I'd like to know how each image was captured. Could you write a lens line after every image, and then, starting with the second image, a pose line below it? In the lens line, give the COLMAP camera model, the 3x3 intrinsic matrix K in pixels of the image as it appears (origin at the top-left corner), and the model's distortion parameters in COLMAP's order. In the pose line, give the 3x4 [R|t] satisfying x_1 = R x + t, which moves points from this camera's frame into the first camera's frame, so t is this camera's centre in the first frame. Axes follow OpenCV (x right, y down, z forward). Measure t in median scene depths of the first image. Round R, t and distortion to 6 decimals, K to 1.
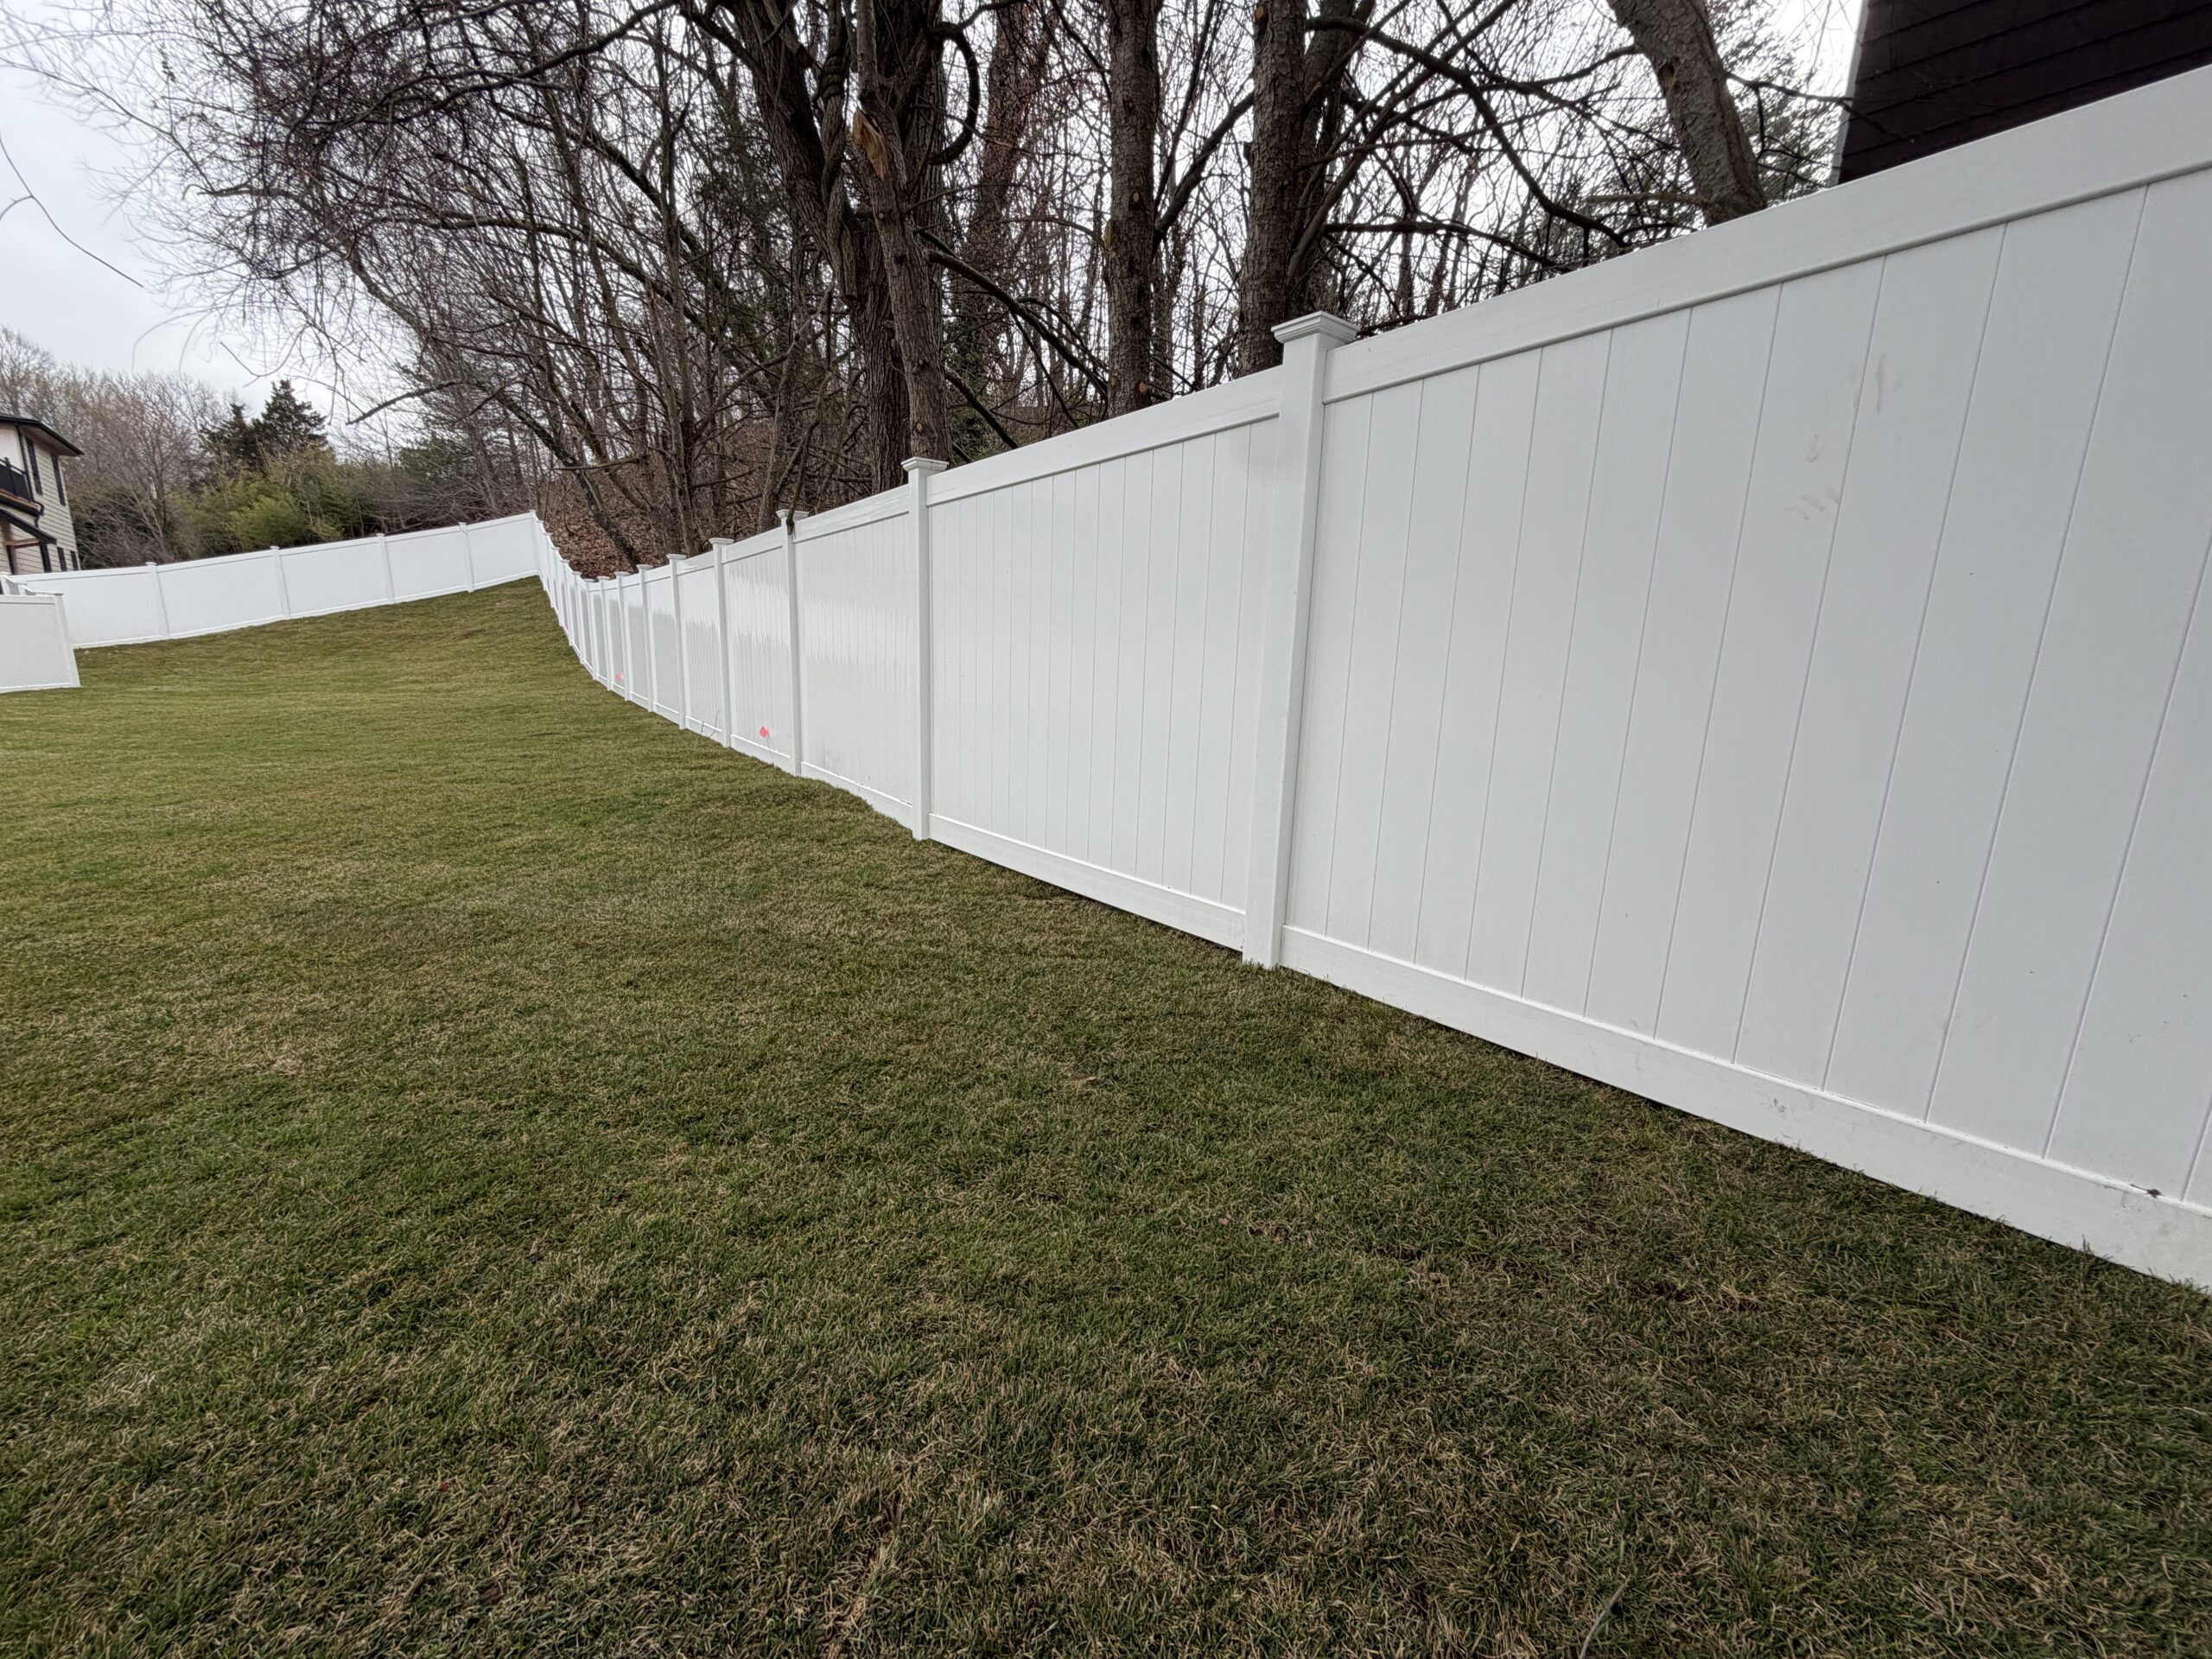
lens RADIAL K [[887.7, 0, 1106.0], [0, 887.7, 829.5], [0, 0, 1]] dist [0.000028, 0.000101]
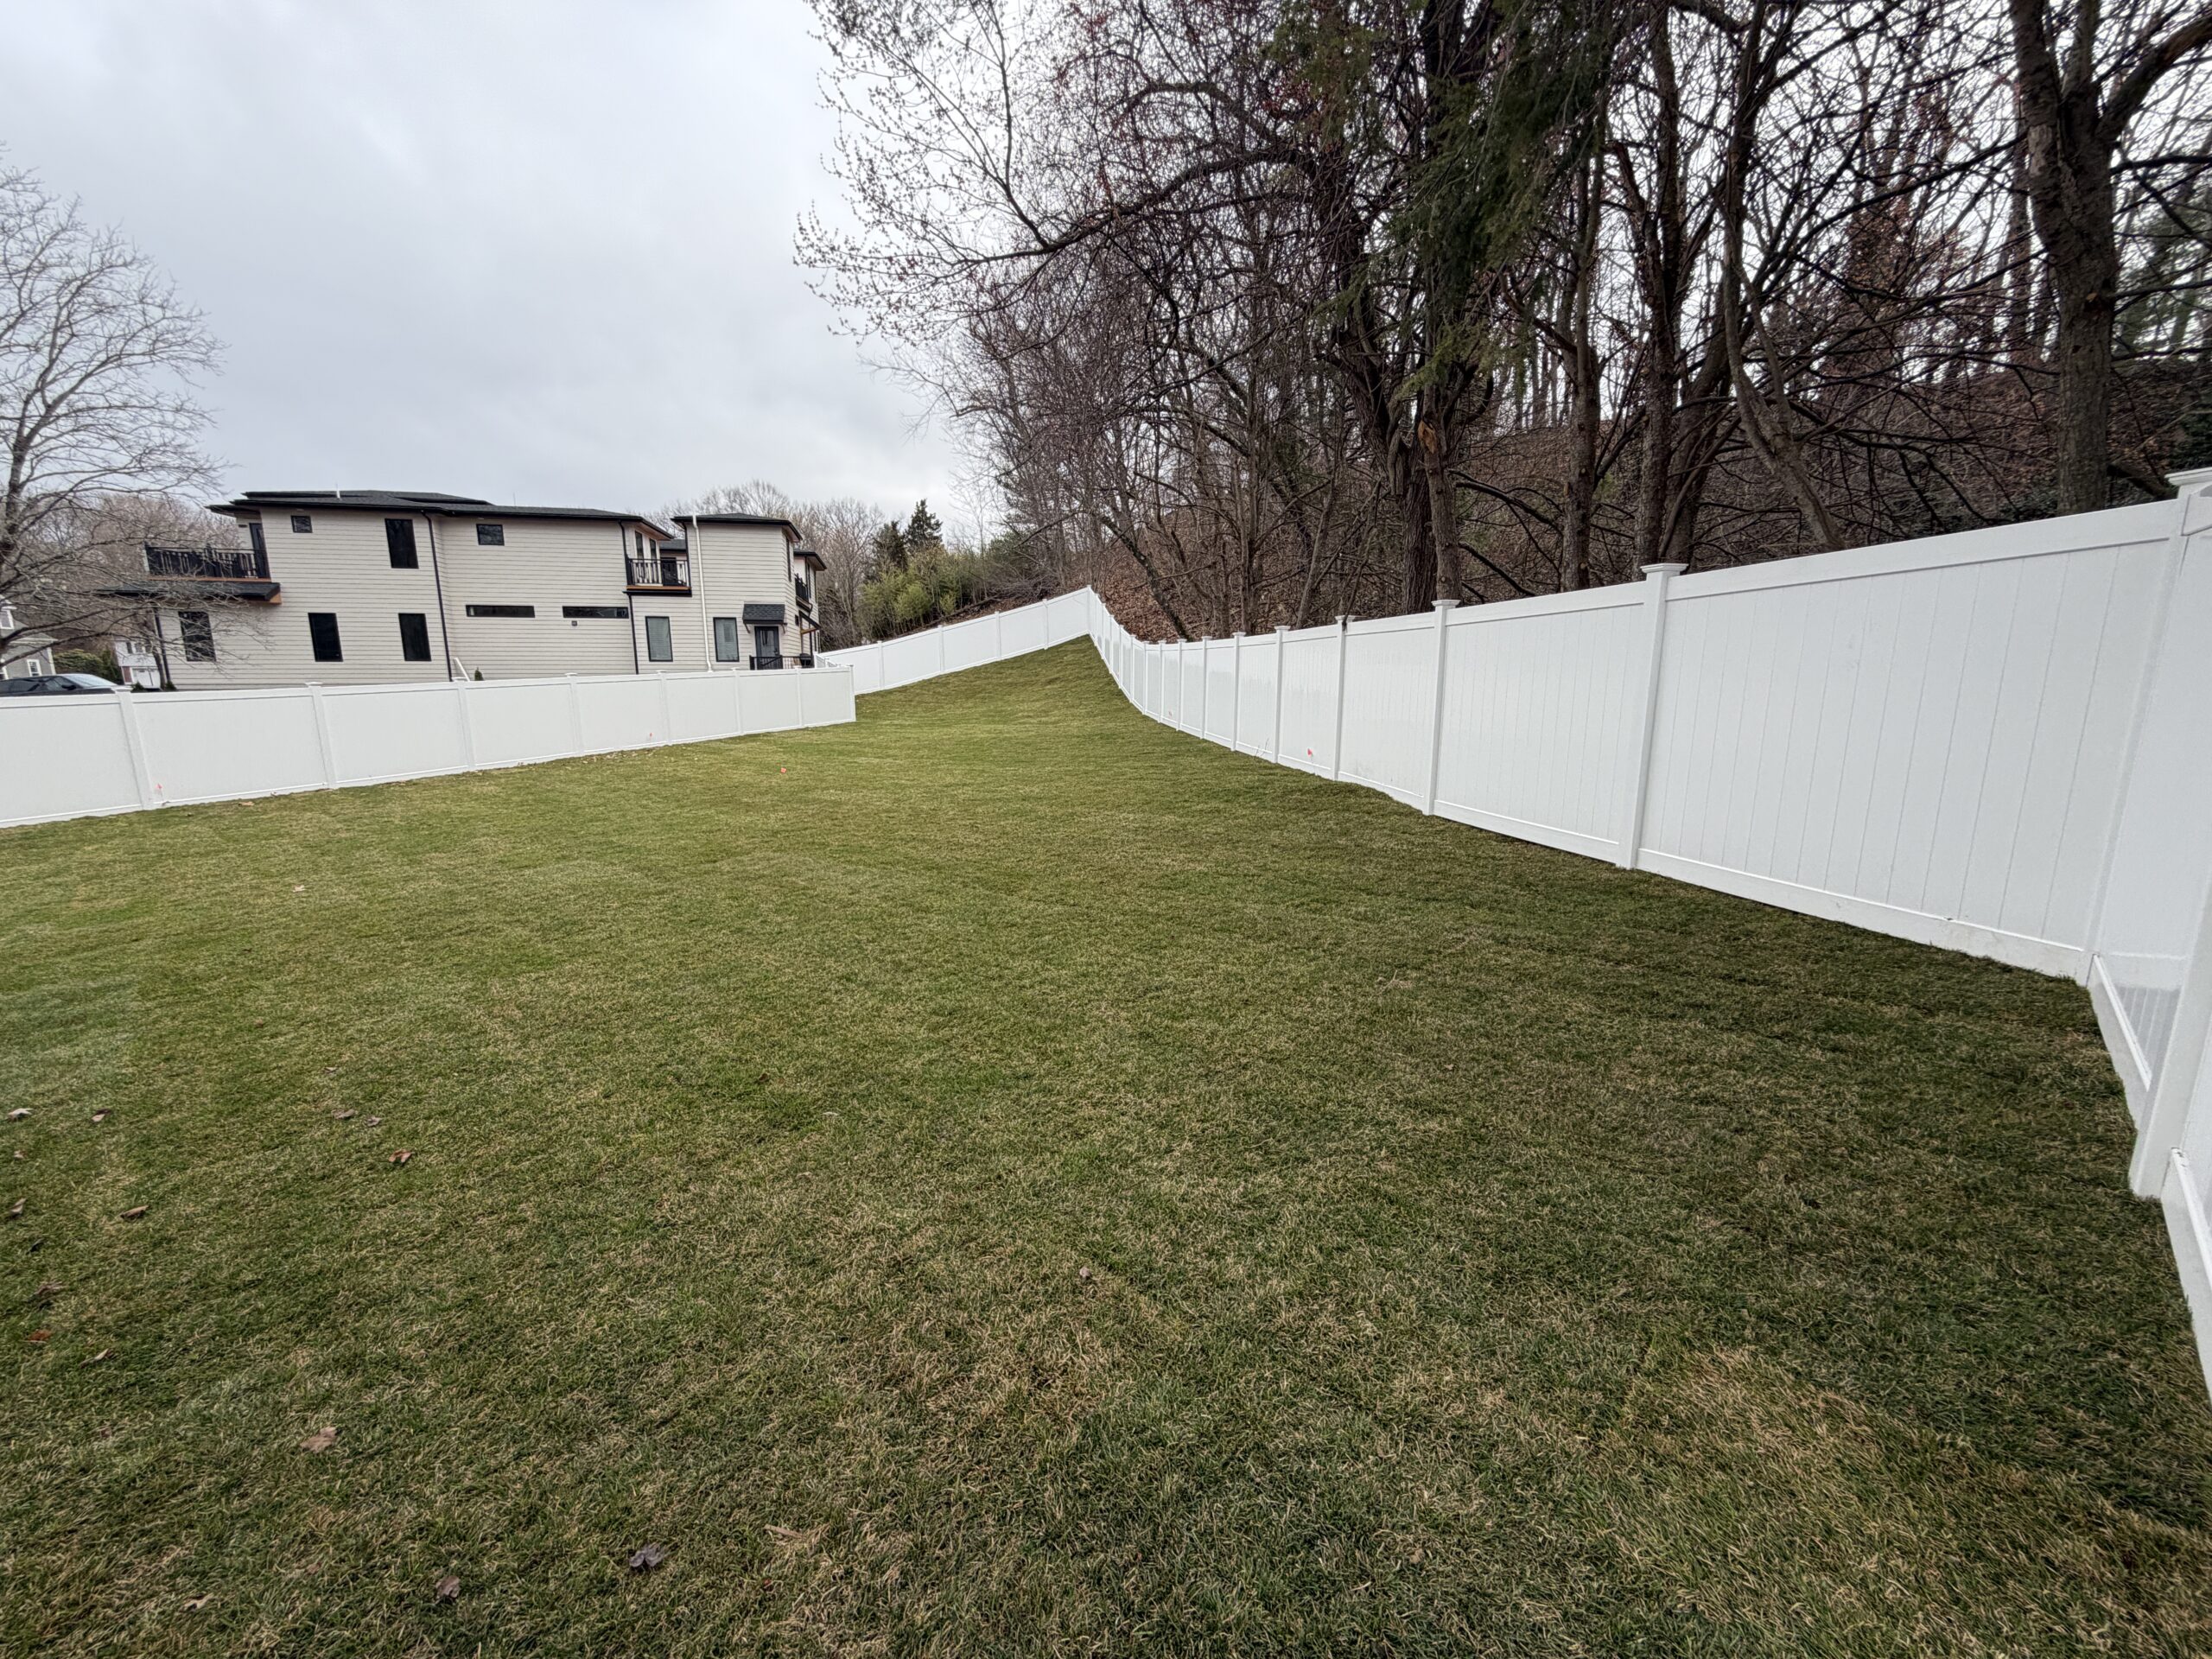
lens RADIAL K [[887.7, 0, 1106.0], [0, 887.7, 829.5], [0, 0, 1]] dist [0.000028, 0.000101]
pose [[0.884933, 0.054117, -0.462564, 0.020251], [-0.068114, 0.997585, -0.013598, 0.057941], [0.460711, 0.043540, 0.886482, -0.447660]]
